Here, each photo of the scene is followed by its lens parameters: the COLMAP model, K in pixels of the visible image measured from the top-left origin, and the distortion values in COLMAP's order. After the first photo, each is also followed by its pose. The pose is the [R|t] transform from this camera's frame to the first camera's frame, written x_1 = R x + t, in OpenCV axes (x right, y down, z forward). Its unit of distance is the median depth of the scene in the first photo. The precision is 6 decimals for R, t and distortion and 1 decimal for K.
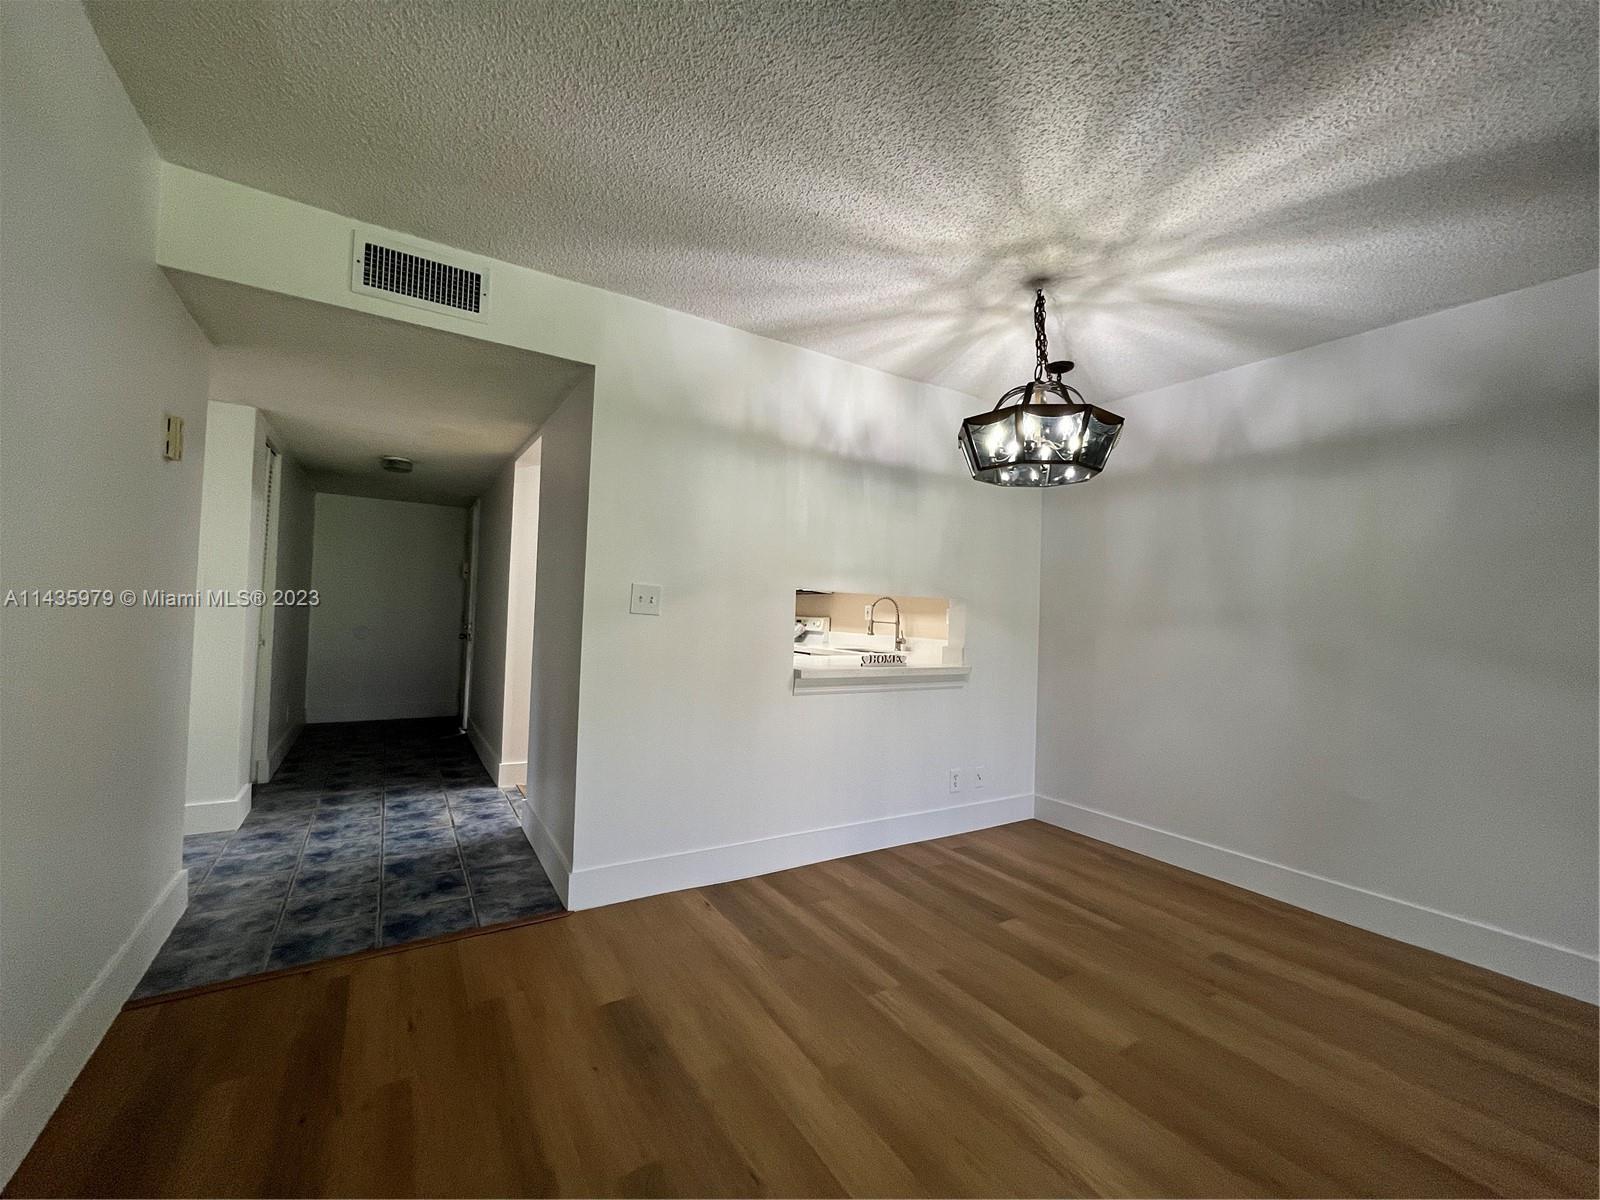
lens RADIAL K [[646.7, 0, 800.0], [0, 646.7, 600.0], [0, 0, 1]] dist [-0.001852, -0.000079]
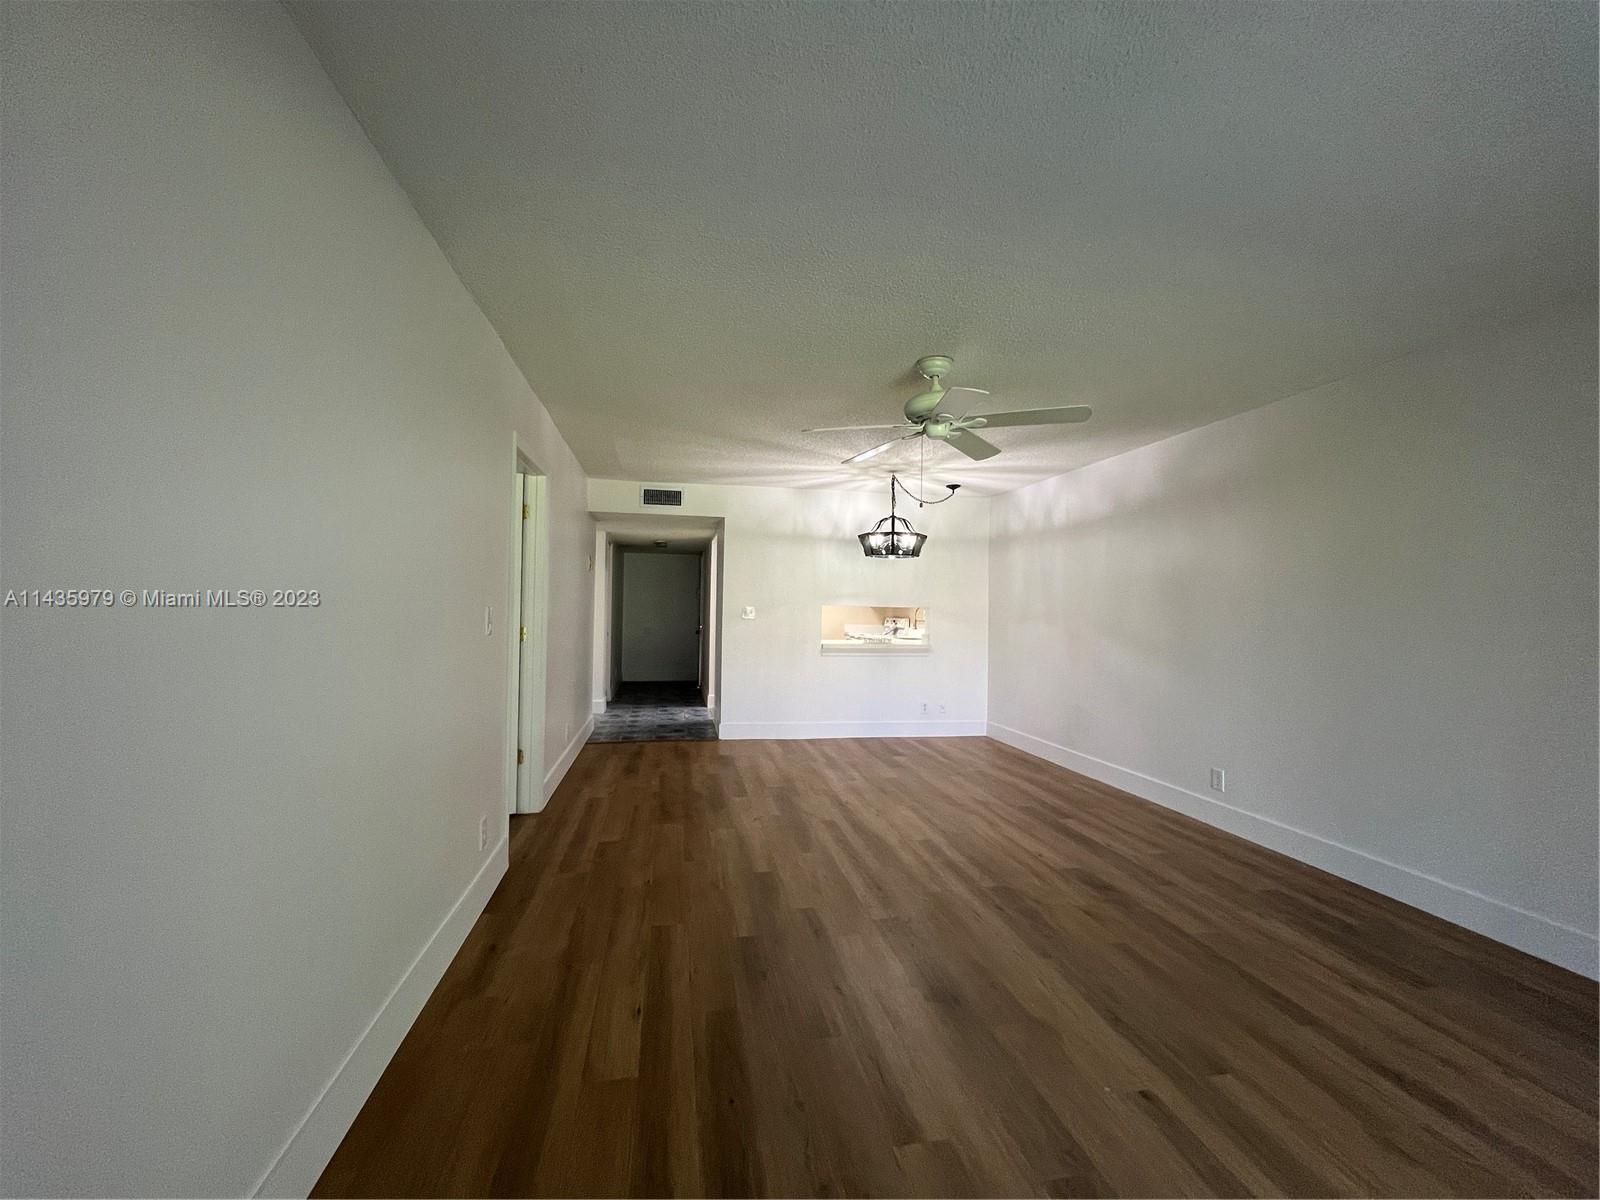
lens RADIAL K [[646.7, 0, 800.0], [0, 646.7, 600.0], [0, 0, 1]] dist [-0.001852, -0.000079]
pose [[0.933300, -0.025295, -0.358206, 0.671483], [0.024792, 0.999675, -0.005998, -0.024902], [0.358241, -0.003283, 0.933623, -0.971516]]
